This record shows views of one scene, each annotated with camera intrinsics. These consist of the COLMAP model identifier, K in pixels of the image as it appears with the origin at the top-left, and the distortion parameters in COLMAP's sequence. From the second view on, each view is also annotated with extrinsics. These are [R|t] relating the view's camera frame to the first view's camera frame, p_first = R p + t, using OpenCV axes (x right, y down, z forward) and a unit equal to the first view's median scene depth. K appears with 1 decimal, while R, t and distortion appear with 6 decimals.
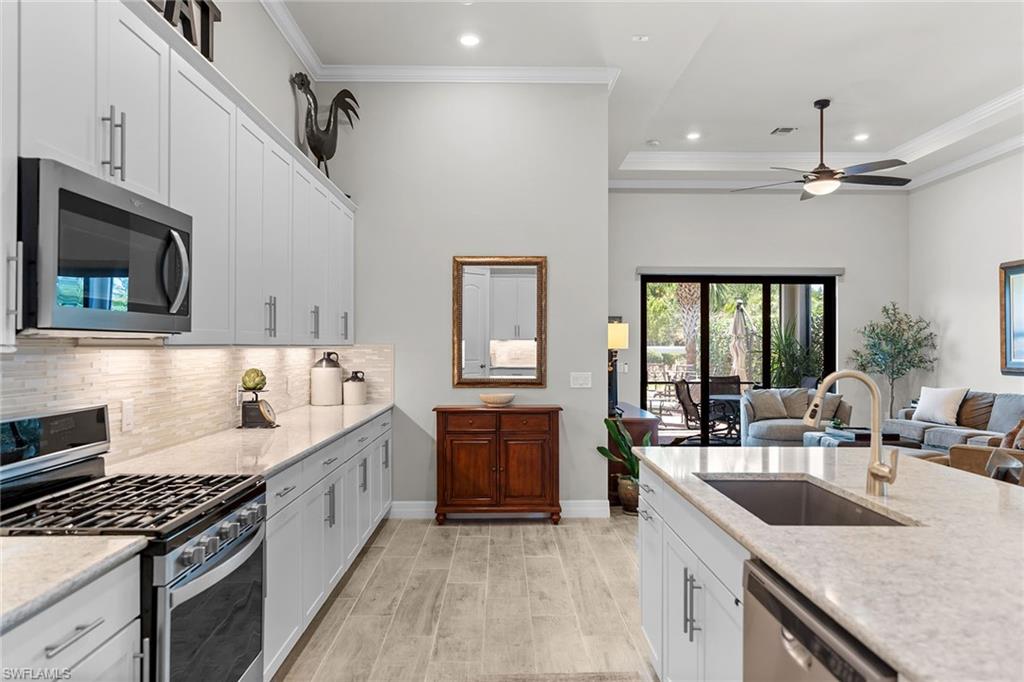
lens RADIAL K [[692.0, 0, 512.0], [0, 692.0, 341.0], [0, 0, 1]] dist [0.018581, -0.000787]
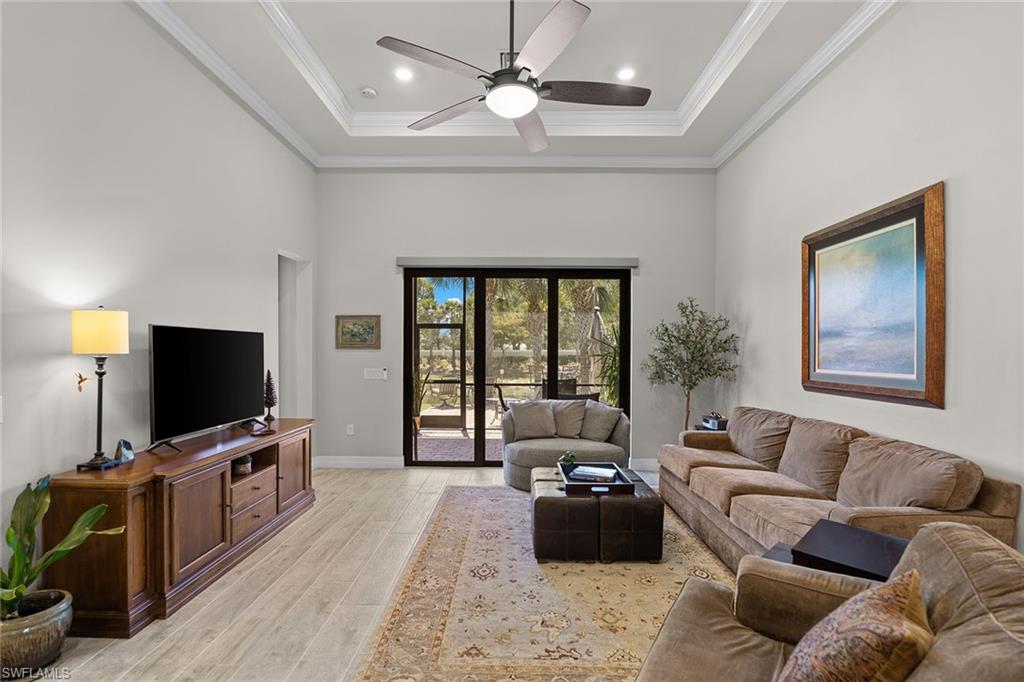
lens RADIAL K [[469.7, 0, 510.4], [0, 469.7, 353.6], [0, 0, 1]] dist [-0.015000, 0.000464]
pose [[0.999404, 0.002541, -0.034438, 0.354713], [-0.001999, 0.999874, 0.015748, 0.002958], [0.034474, -0.015670, 0.999283, 0.433756]]
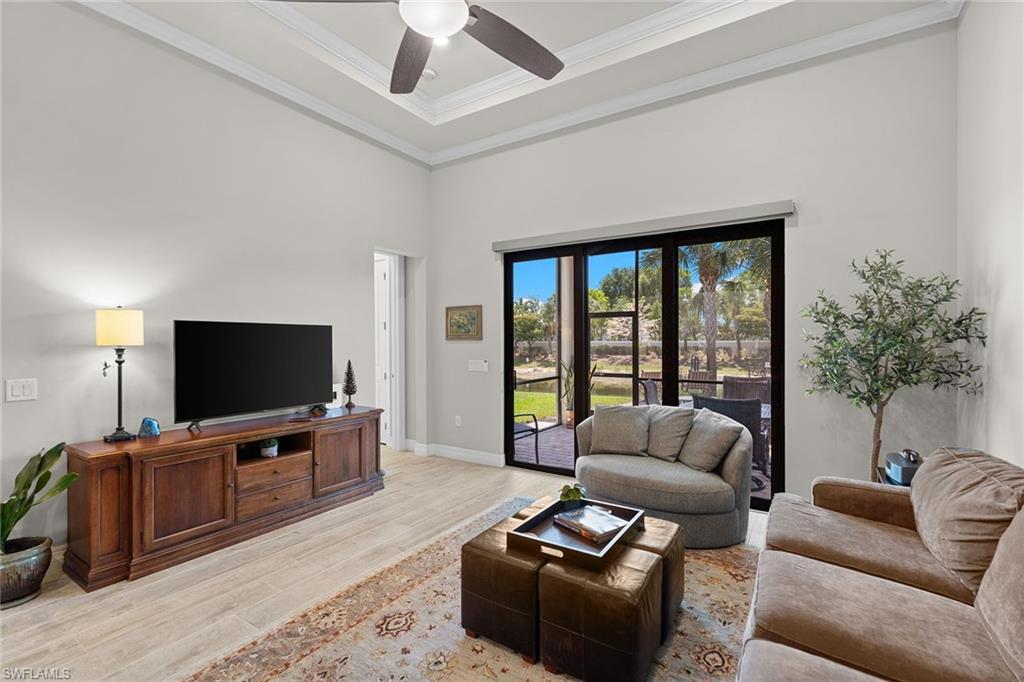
lens RADIAL K [[453.2, 0, 512.0], [0, 453.2, 341.0], [0, 0, 1]] dist [0.001268, -0.000487]
pose [[0.826952, -0.003886, -0.562259, 0.515589], [0.008779, 0.999943, 0.006001, 0.005104], [0.562204, -0.009898, 0.826939, 0.587948]]
